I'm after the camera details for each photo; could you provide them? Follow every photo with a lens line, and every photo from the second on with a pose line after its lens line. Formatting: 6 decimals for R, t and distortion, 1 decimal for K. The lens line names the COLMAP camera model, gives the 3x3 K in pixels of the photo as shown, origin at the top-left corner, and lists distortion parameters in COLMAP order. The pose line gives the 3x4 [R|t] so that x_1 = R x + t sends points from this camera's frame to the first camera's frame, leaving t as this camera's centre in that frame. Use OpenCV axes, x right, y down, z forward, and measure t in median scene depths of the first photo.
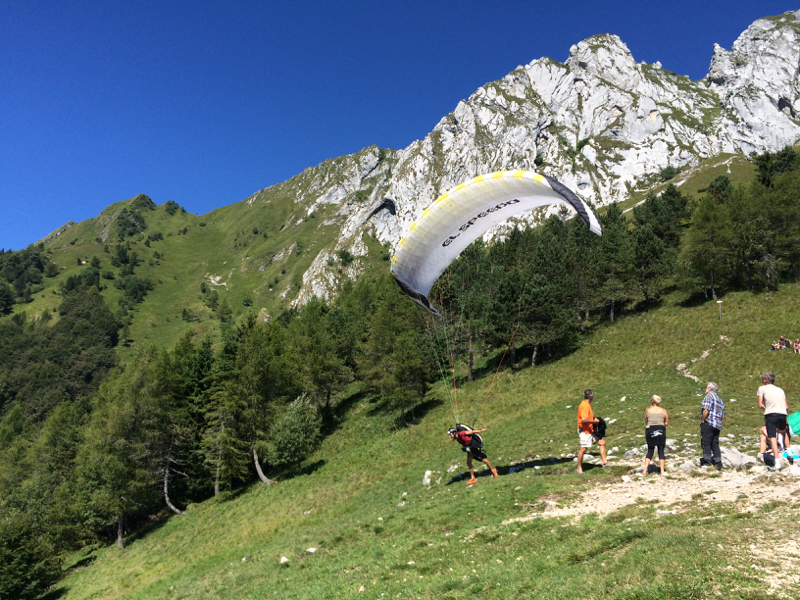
lens RADIAL K [[695.8, 0, 338.6], [0, 695.8, 285.4], [0, 0, 1]] dist [0.081220, -0.096579]
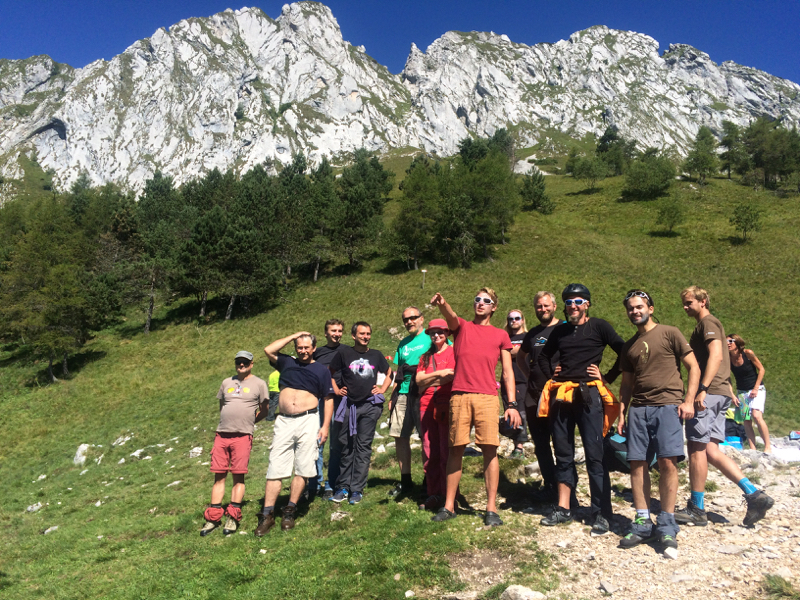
lens RADIAL K [[695.8, 0, 389.3], [0, 695.8, 323.8], [0, 0, 1]] dist [0.081220, -0.096579]
pose [[0.856125, 0.092894, 0.508351, 0.010351], [-0.144583, 0.987482, 0.063047, 0.028914], [-0.496131, -0.127475, 0.858839, 0.129531]]
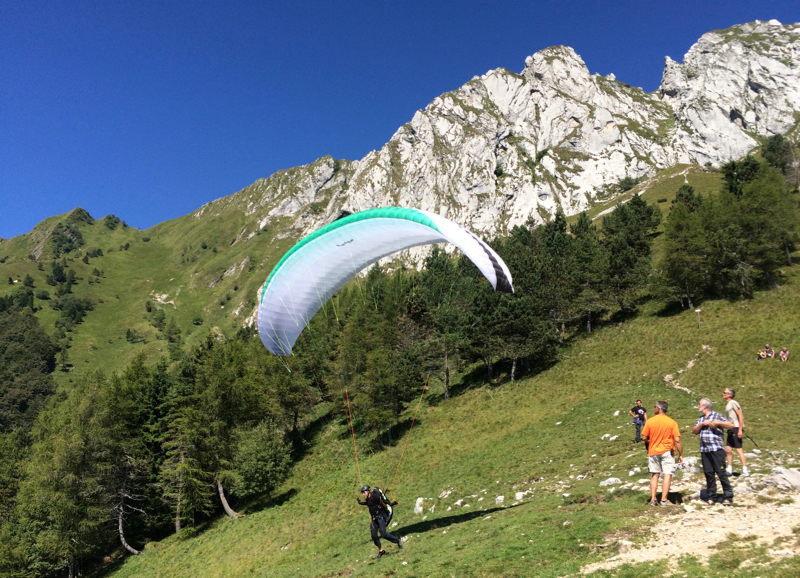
lens RADIAL K [[721.3, 0, 357.7], [0, 721.3, 285.9], [0, 0, 1]] dist [0.050330, -0.051930]
pose [[0.995682, -0.014523, 0.091687, -0.017951], [0.016443, 0.999660, -0.020217, 0.000984], [-0.091363, 0.021638, 0.995583, 0.022521]]
